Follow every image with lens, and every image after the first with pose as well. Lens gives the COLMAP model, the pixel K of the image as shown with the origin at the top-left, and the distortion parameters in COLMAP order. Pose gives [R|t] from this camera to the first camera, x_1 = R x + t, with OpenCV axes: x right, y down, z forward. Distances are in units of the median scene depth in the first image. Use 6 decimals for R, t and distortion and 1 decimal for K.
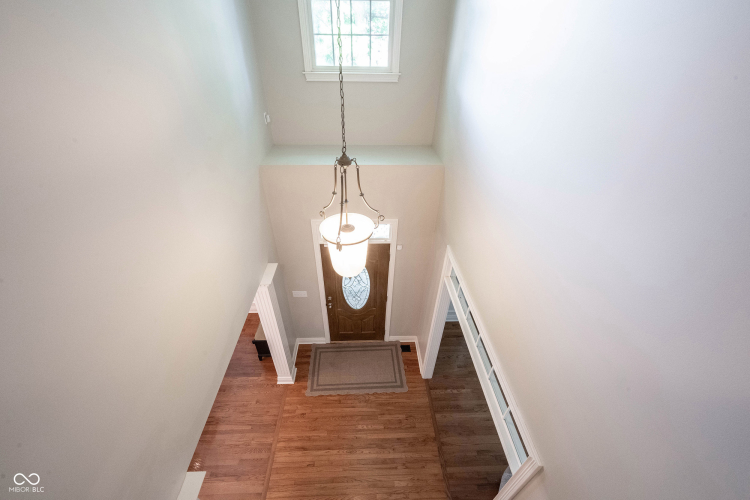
lens RADIAL K [[301.3, 0, 373.3], [0, 301.3, 247.8], [0, 0, 1]] dist [-0.008542, 0.000603]
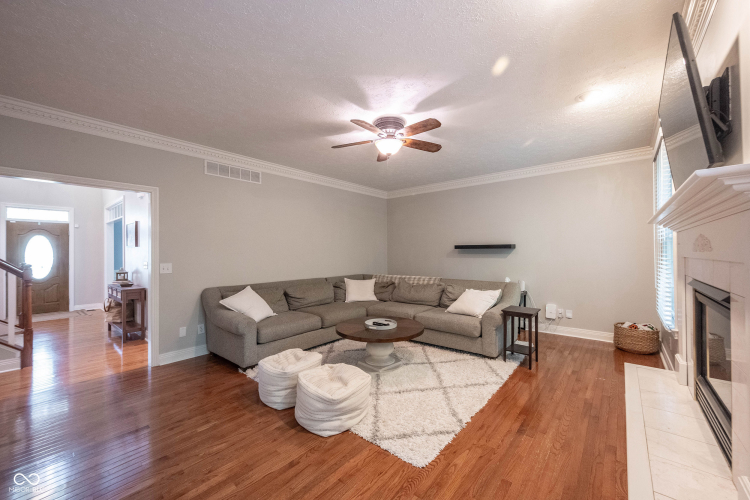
lens RADIAL K [[301.3, 0, 373.3], [0, 301.3, 247.8], [0, 0, 1]] dist [-0.008542, 0.000603]
pose [[0.669750, -0.016567, 0.742402, -0.045099], [0.454104, 0.800173, -0.391808, 1.396309], [-0.587559, 0.599541, 0.543439, -0.804570]]
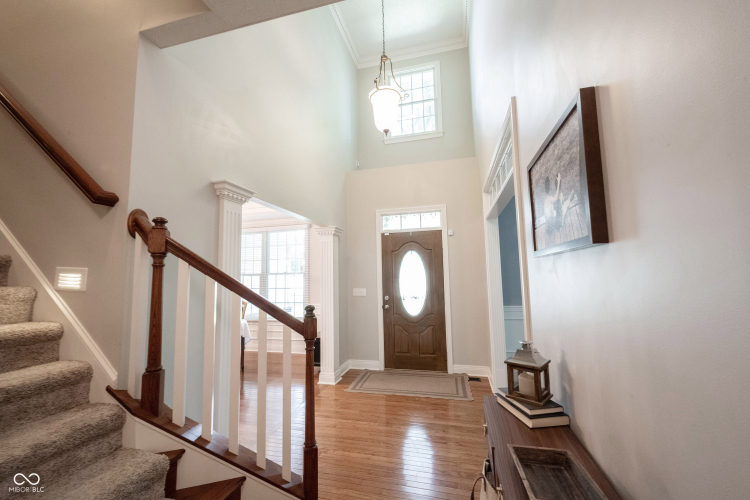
lens RADIAL K [[301.3, 0, 373.3], [0, 301.3, 247.8], [0, 0, 1]] dist [-0.008542, 0.000603]
pose [[0.954930, -0.064211, -0.289804, 0.116893], [-0.143986, 0.753565, -0.641411, 0.692602], [0.259572, 0.654230, 0.710356, 0.154804]]
